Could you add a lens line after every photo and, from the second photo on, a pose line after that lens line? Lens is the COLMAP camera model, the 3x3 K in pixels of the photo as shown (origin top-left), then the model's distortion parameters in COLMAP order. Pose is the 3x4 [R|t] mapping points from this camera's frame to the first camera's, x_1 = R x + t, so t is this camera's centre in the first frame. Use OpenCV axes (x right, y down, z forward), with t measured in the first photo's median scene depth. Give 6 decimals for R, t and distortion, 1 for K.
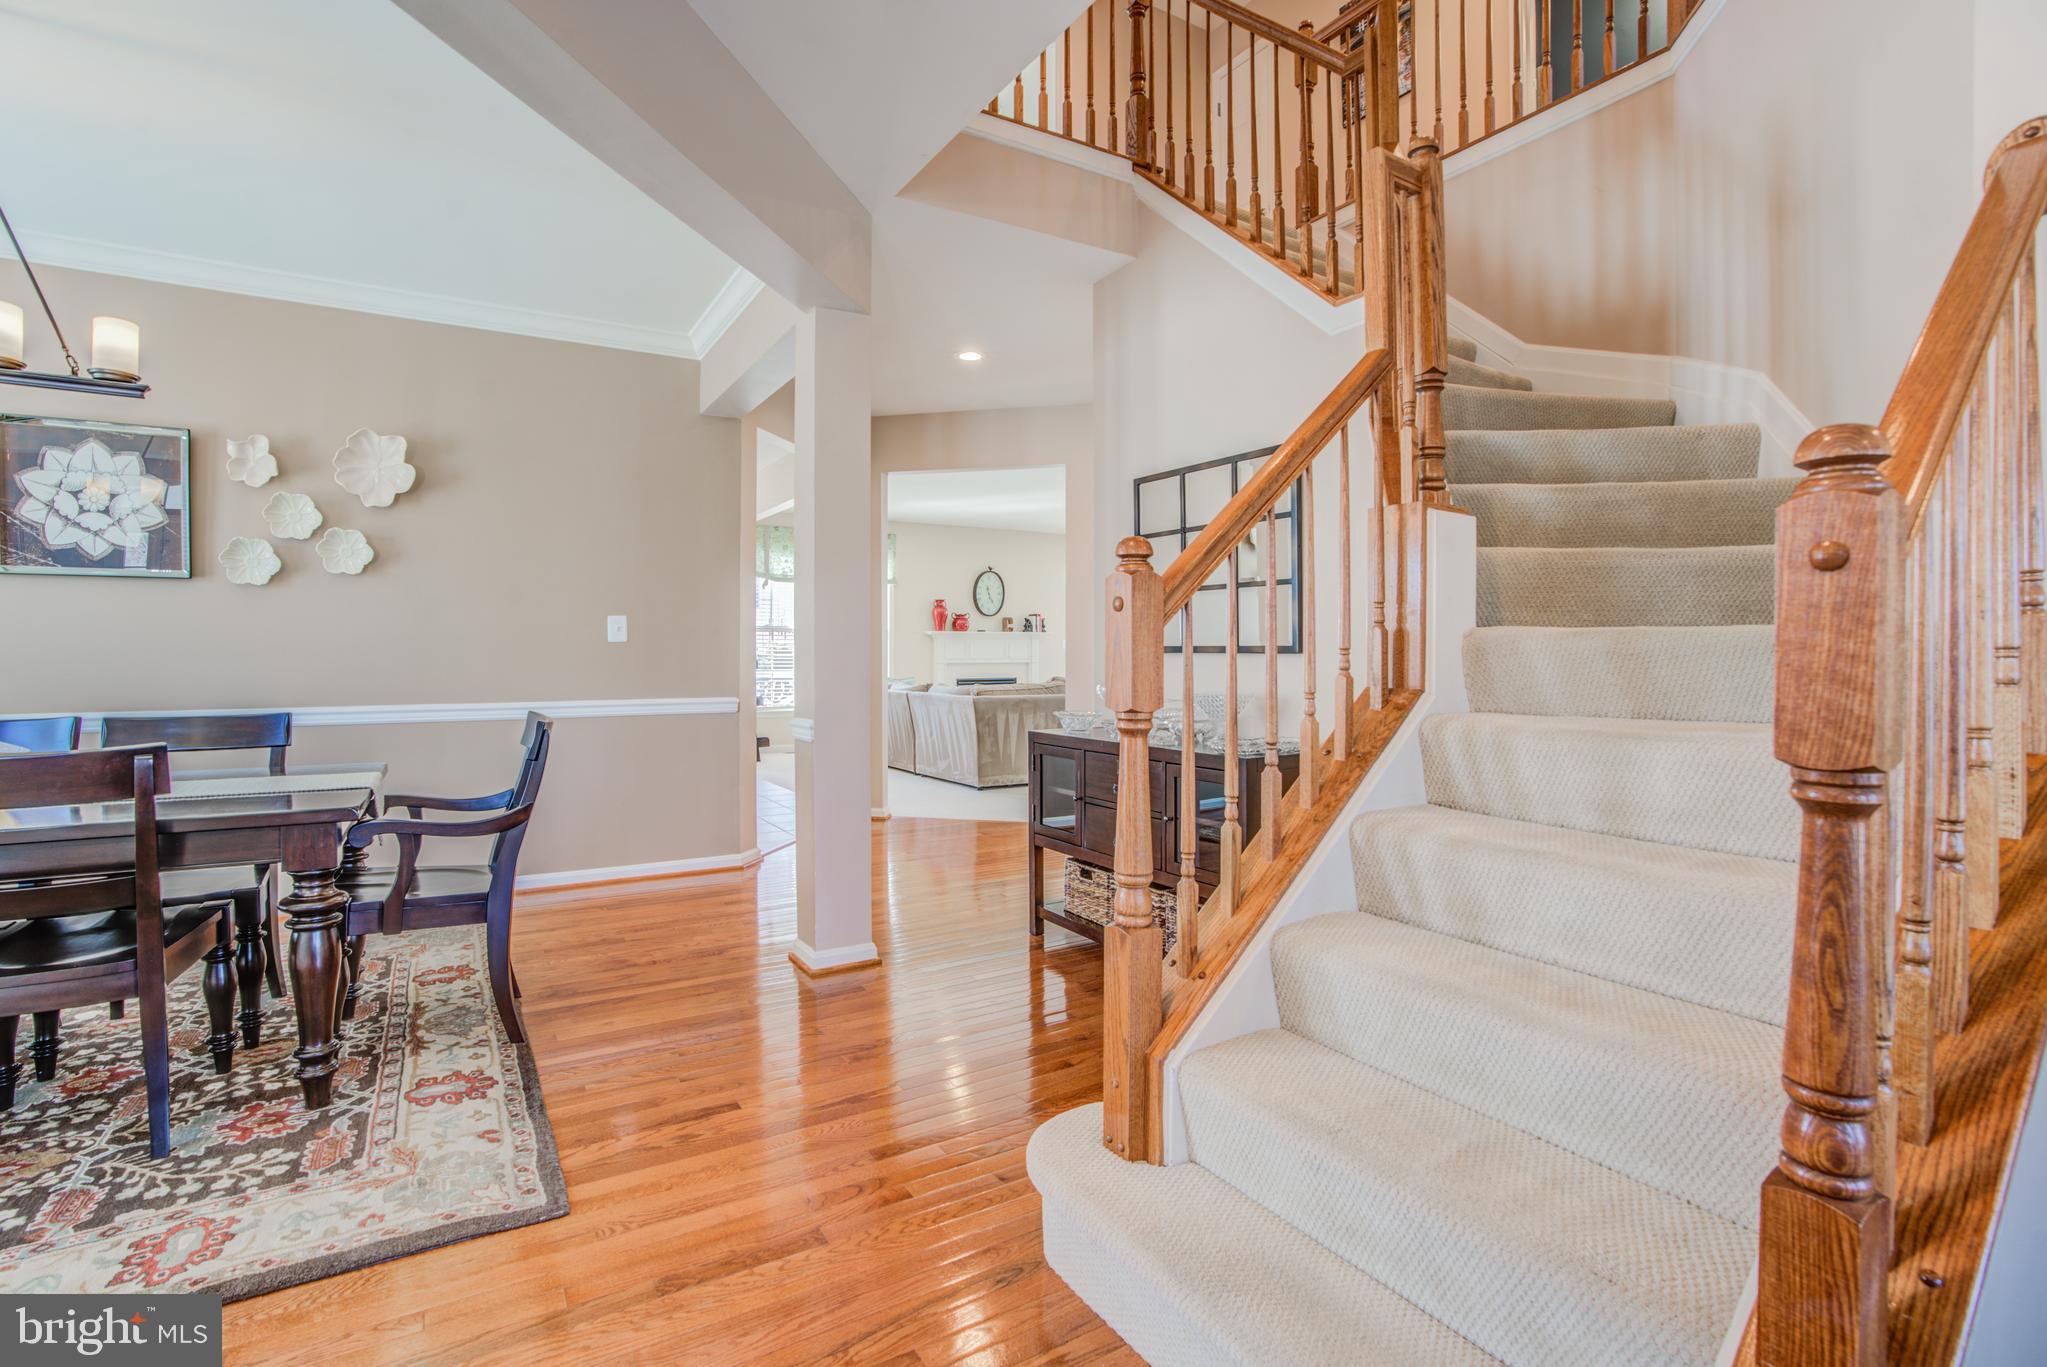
lens RADIAL K [[957.6, 0, 1015.3], [0, 957.6, 663.2], [0, 0, 1]] dist [-0.040765, 0.009997]
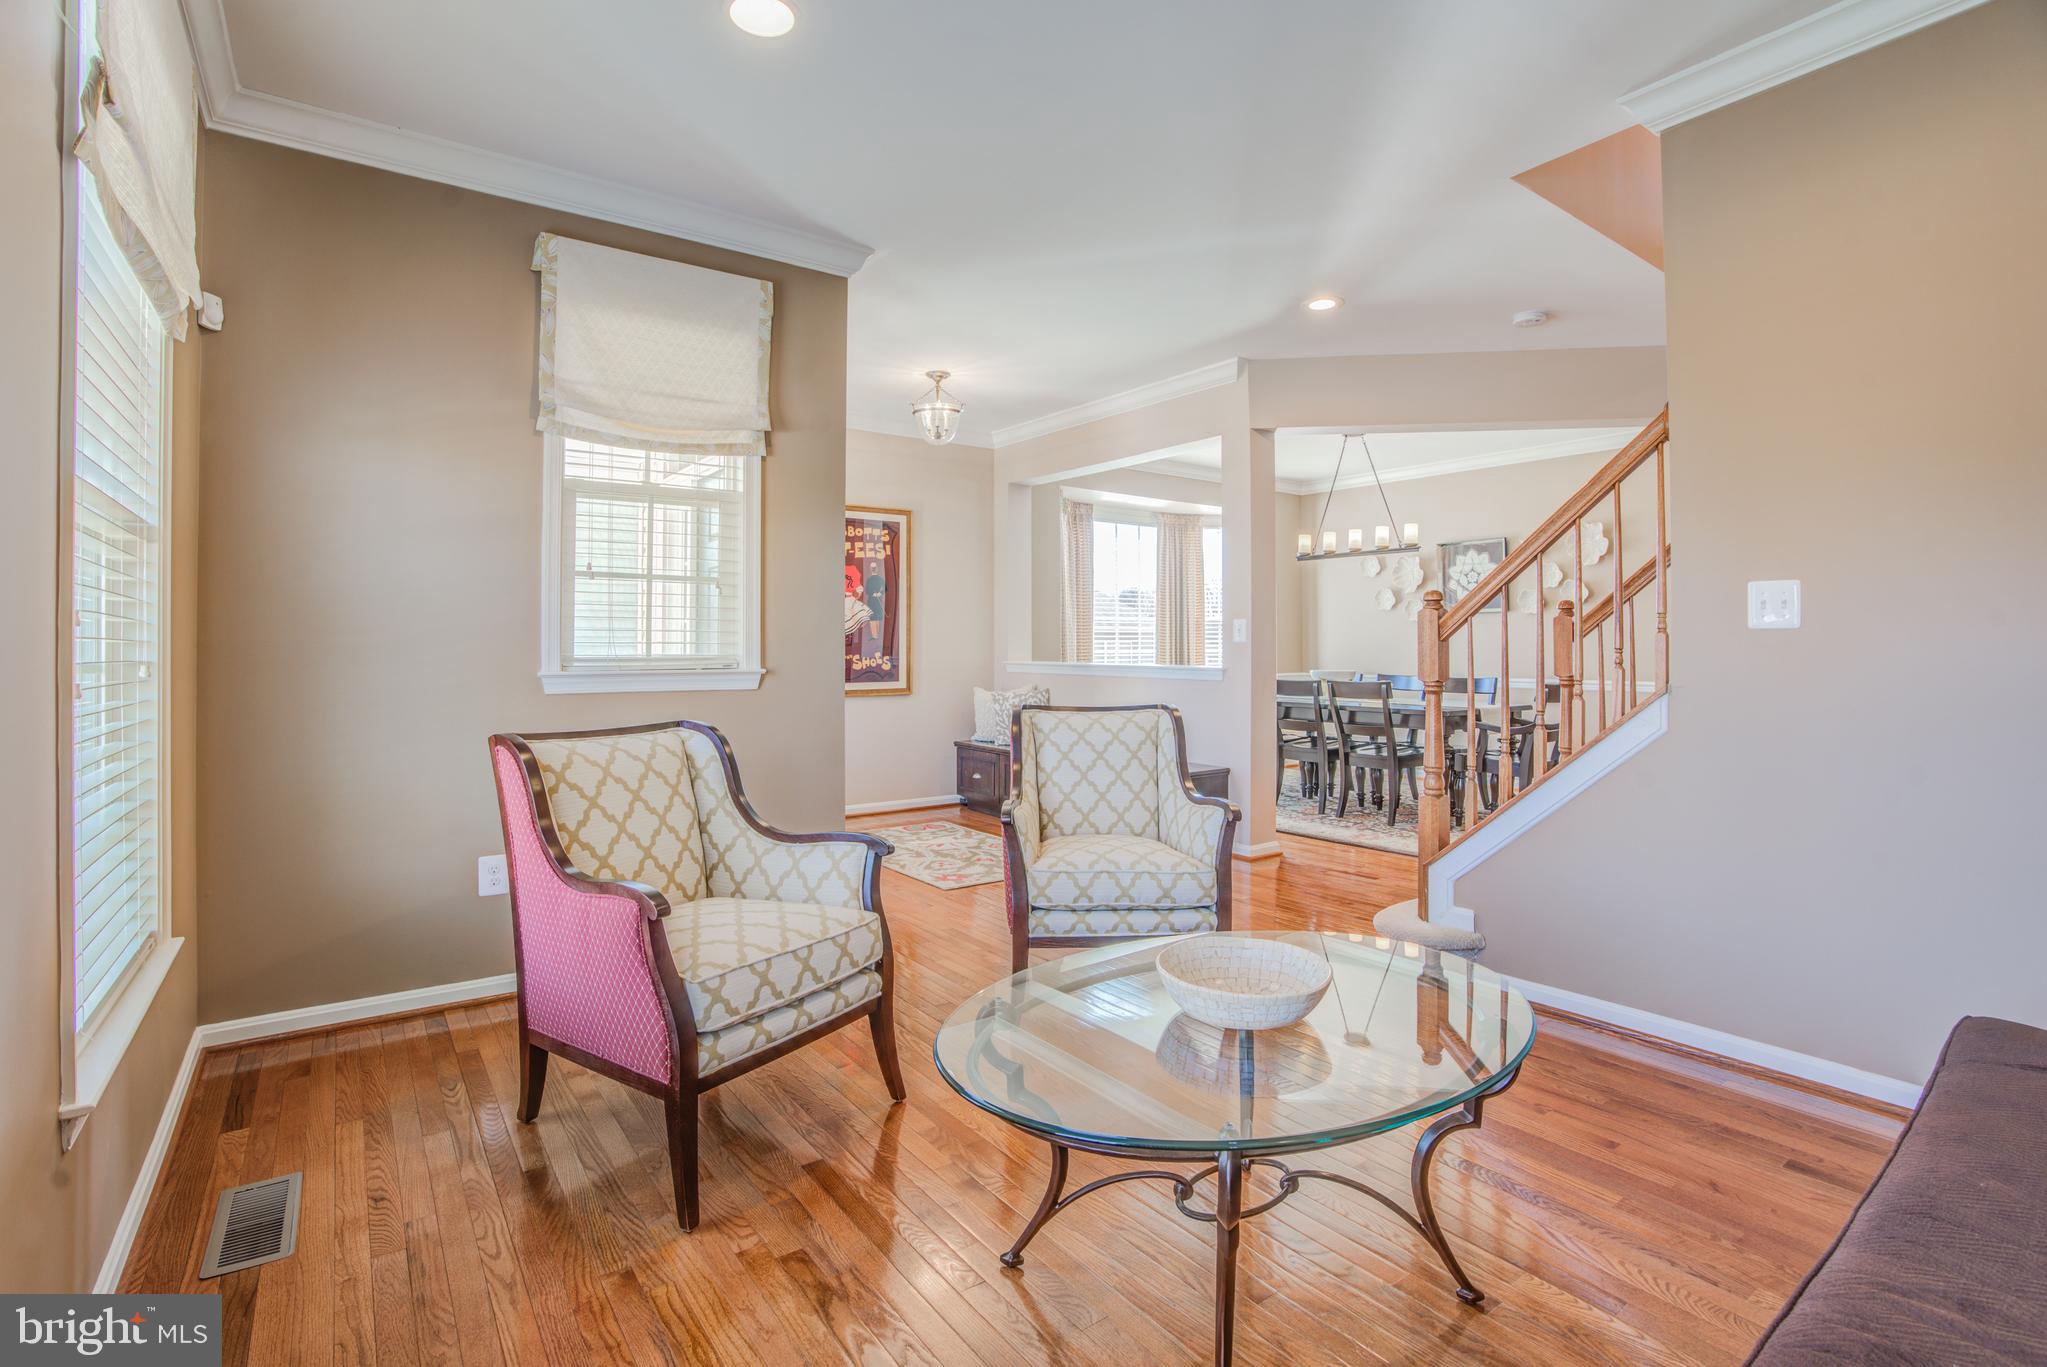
lens RADIAL K [[957.6, 0, 1029.7], [0, 957.6, 645.2], [0, 0, 1]] dist [-0.040765, 0.009997]
pose [[0.086084, -0.001787, -0.996286, 1.322874], [-0.013347, 0.999907, -0.002947, 0.000328], [0.996198, 0.013551, 0.086052, -0.238029]]
